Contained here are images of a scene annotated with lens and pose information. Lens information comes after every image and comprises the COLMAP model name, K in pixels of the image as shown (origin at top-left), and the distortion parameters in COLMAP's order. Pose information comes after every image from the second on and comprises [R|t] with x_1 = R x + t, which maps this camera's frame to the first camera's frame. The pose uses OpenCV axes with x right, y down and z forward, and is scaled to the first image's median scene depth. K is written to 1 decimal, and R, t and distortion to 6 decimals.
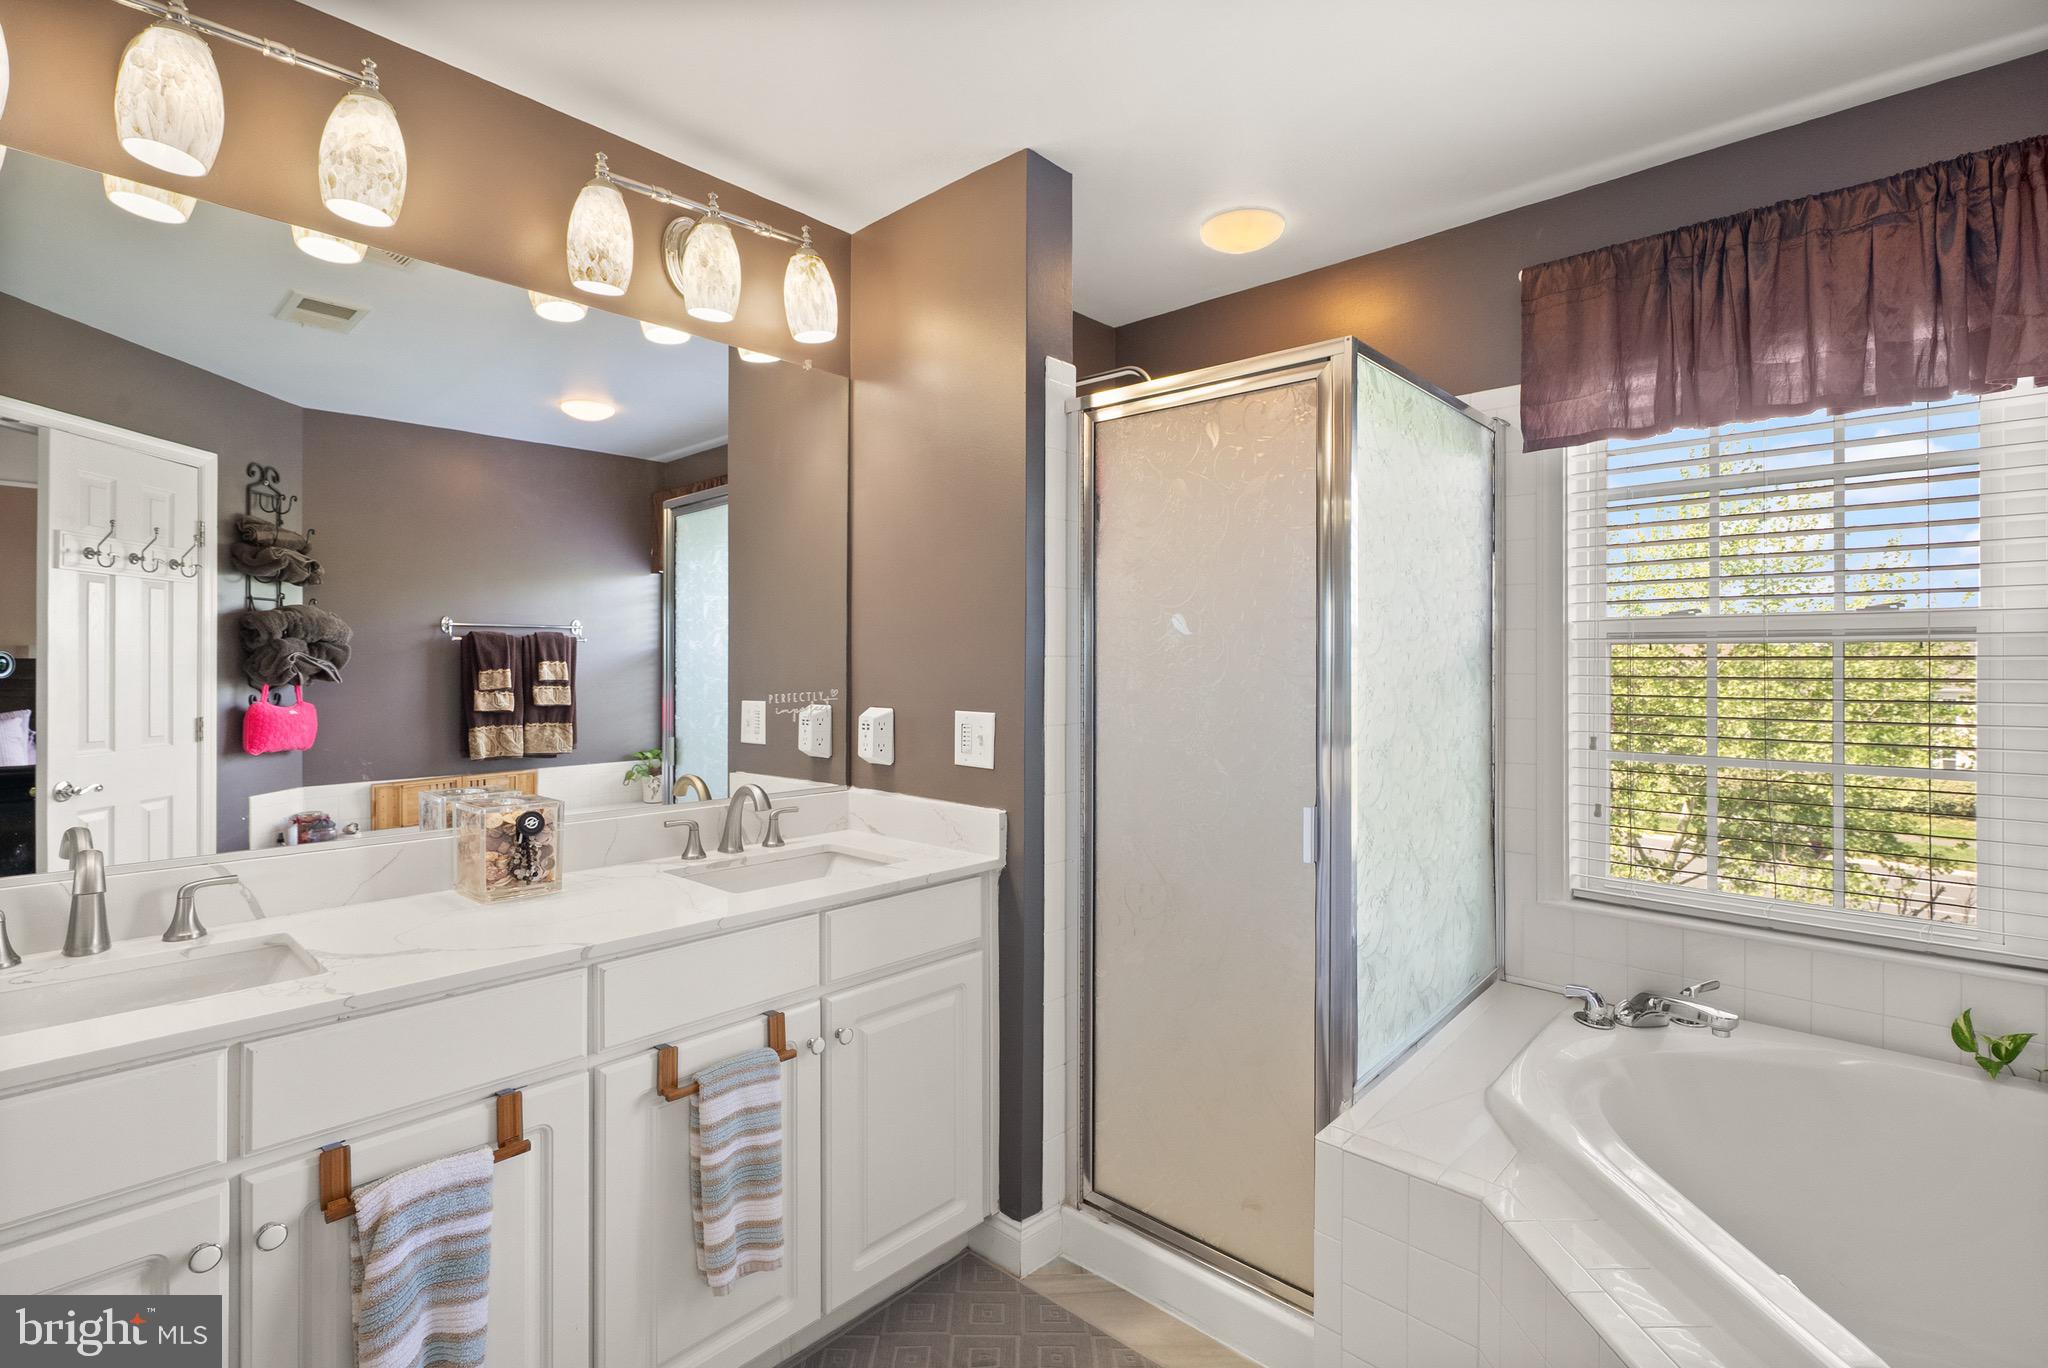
lens RADIAL K [[953.4, 0, 1024.0], [0, 953.4, 684.0], [0, 0, 1]] dist [-0.000857, 0.004429]
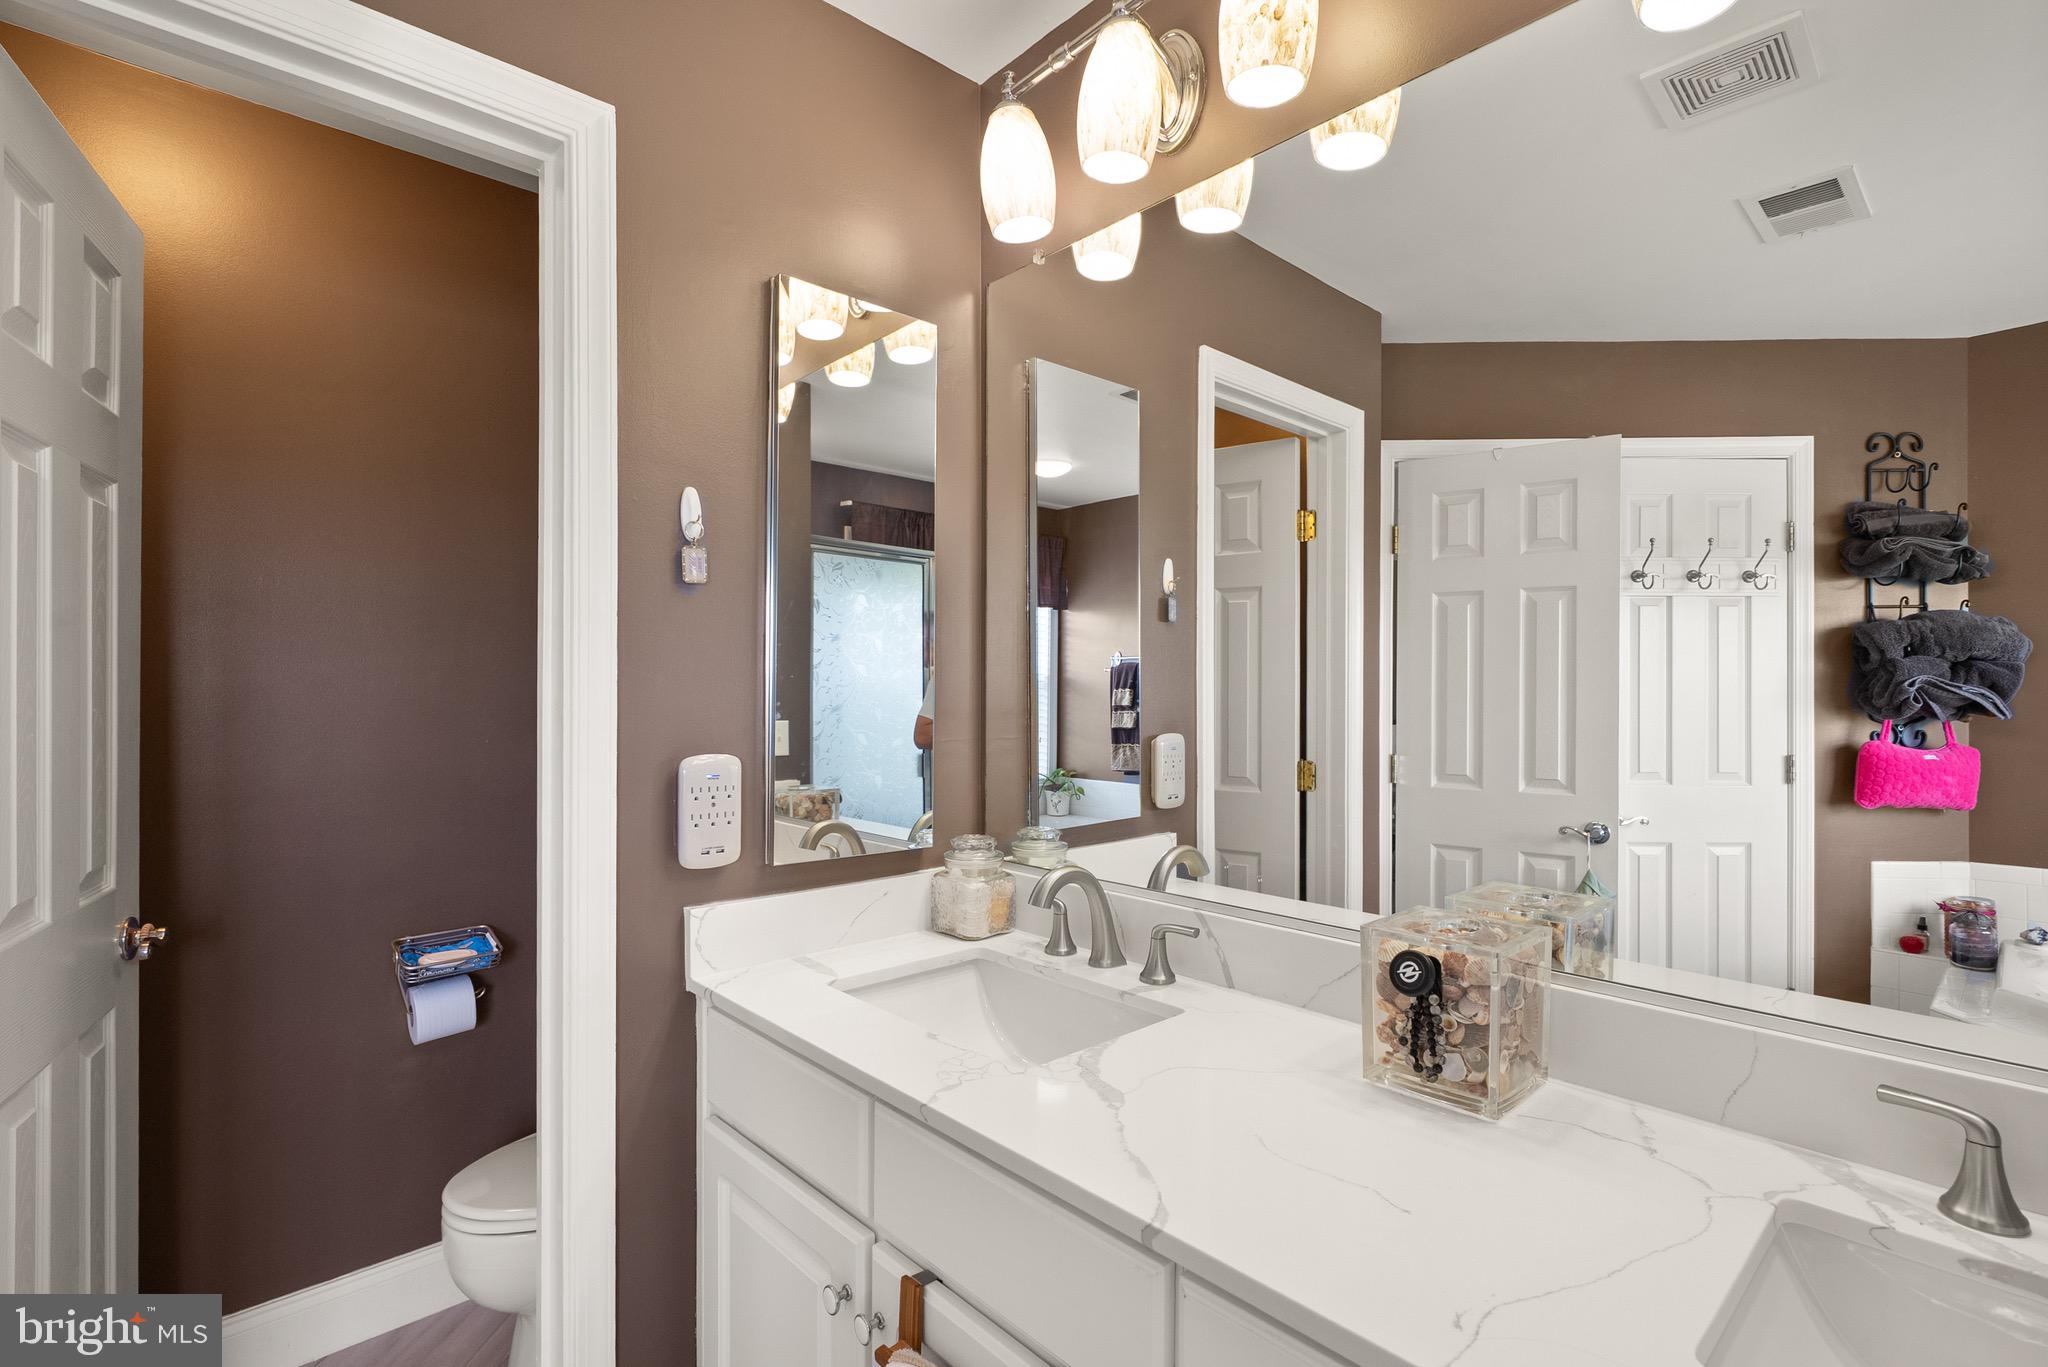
lens RADIAL K [[953.4, 0, 1024.0], [0, 953.4, 683.5], [0, 0, 1]] dist [-0.000857, 0.004429]
pose [[-0.087248, -0.009165, -0.996144, 0.031703], [-0.022021, 0.999731, -0.007269, -0.007169], [0.995943, 0.021302, -0.087426, 0.418255]]
